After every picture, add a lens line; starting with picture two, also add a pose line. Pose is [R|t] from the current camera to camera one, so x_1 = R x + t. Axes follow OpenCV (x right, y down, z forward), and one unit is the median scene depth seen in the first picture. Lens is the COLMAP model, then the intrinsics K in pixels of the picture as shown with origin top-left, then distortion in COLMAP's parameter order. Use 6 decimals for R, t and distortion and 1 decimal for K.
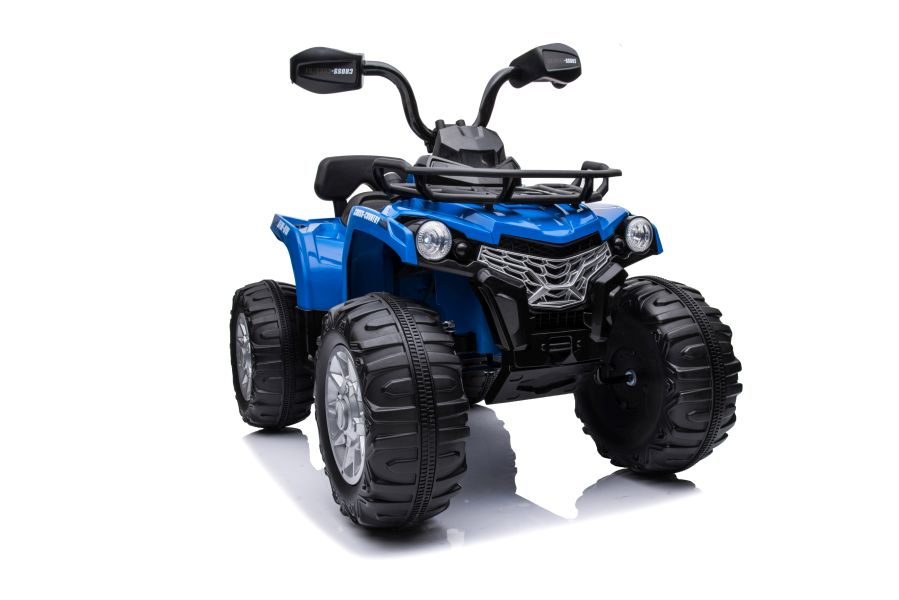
lens RADIAL K [[772.2, 0, 437.8], [0, 772.2, 307.0], [0, 0, 1]] dist [-0.029924, 0.002212]
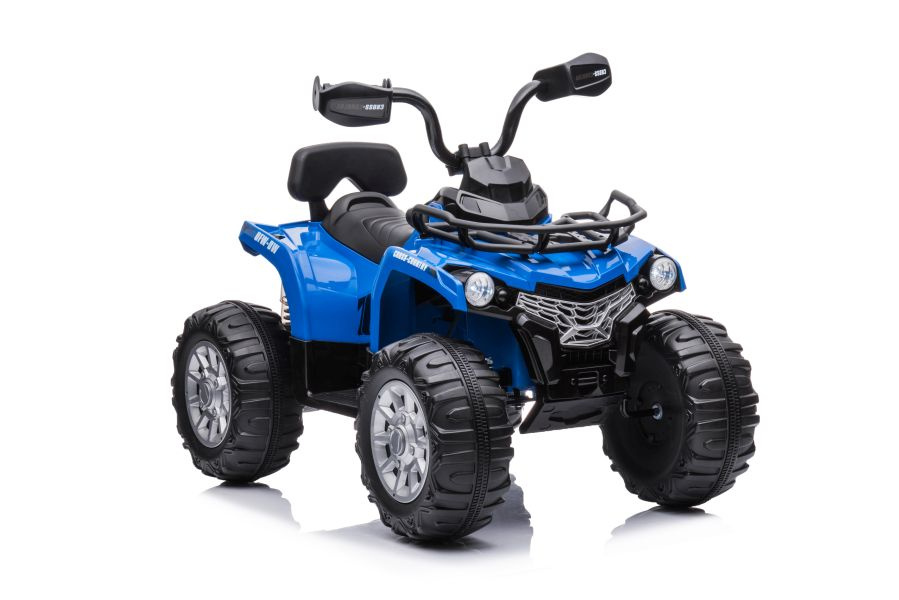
lens RADIAL K [[2538.6, 0, 412.3], [0, 2538.6, 327.8], [0, 0, 1]] dist [0.338003, 0.000000]
pose [[0.995743, -0.003013, 0.092126, -0.414784], [0.000098, 0.999500, 0.031628, -0.135579], [-0.092175, -0.031484, 0.995245, -2.523589]]
